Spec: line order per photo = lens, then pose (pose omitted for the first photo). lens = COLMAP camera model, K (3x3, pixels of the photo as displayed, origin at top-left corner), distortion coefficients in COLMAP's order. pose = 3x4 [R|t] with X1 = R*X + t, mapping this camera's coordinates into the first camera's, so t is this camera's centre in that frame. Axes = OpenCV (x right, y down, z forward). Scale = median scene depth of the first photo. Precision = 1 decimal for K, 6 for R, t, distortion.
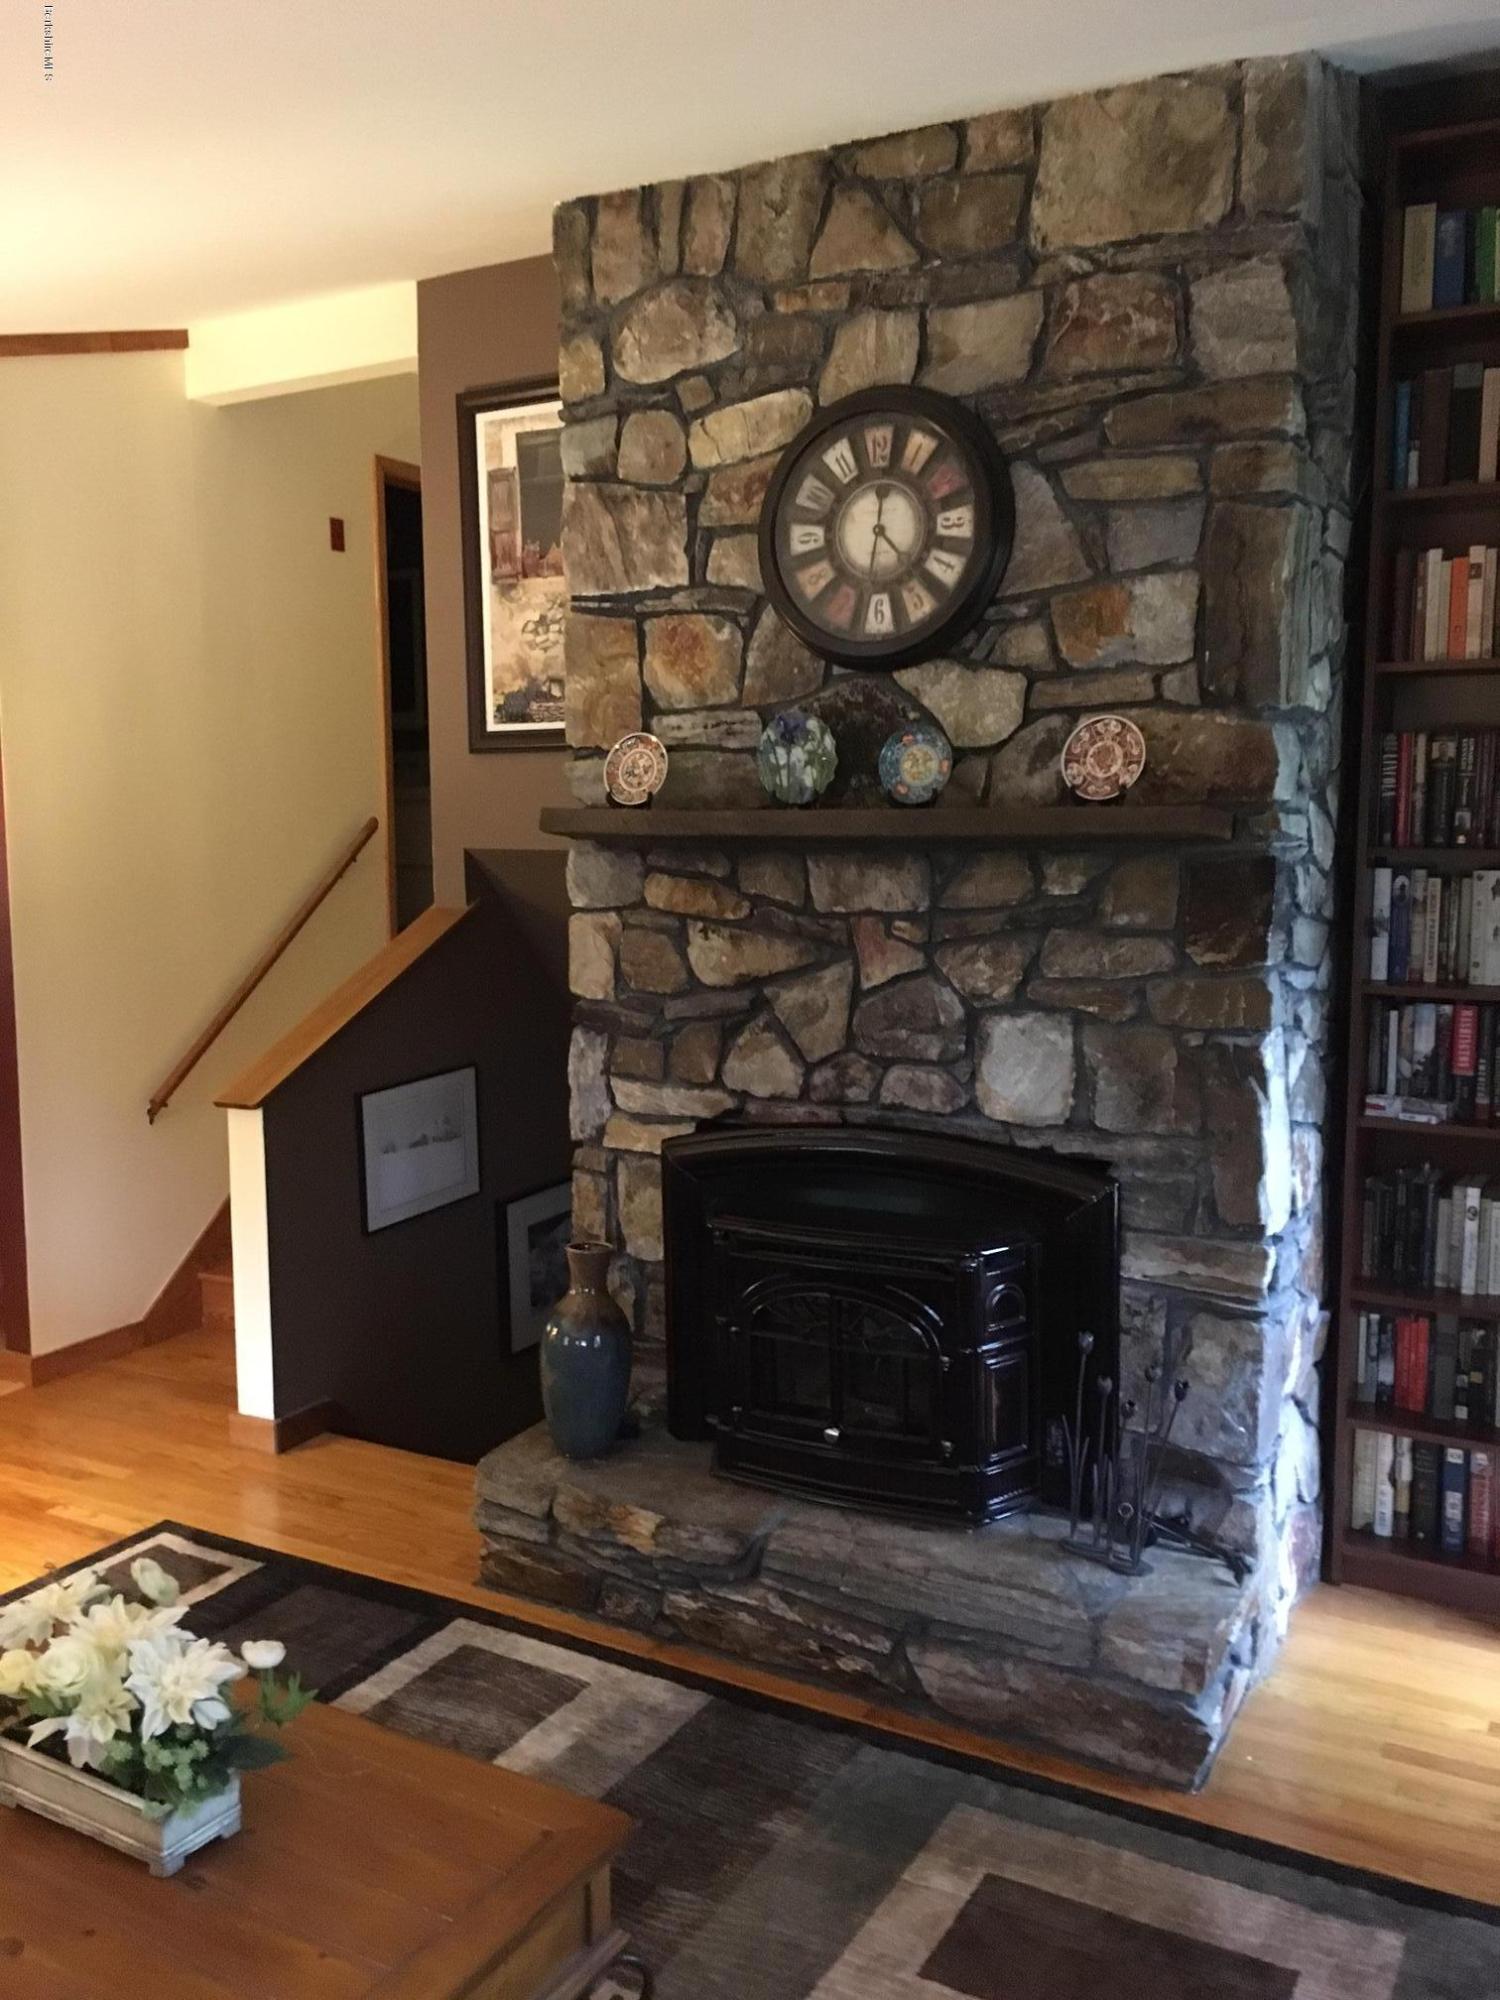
lens RADIAL K [[1689.4, 0, 755.0], [0, 1689.4, 1003.1], [0, 0, 1]] dist [0.052373, -0.063761]
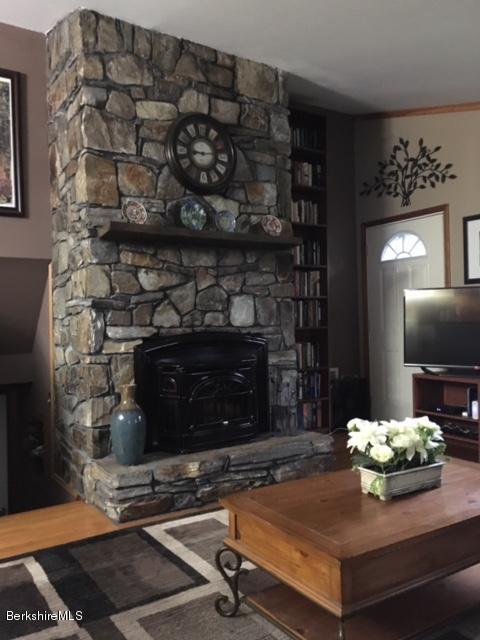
lens RADIAL K [[540.6, 0, 241.9], [0, 540.6, 320.1], [0, 0, 1]] dist [0.052373, -0.063761]
pose [[0.456133, -0.001381, 0.889911, -0.823008], [0.119861, 0.990982, -0.059899, 0.121069], [-0.881803, 0.133987, 0.452185, 0.462567]]
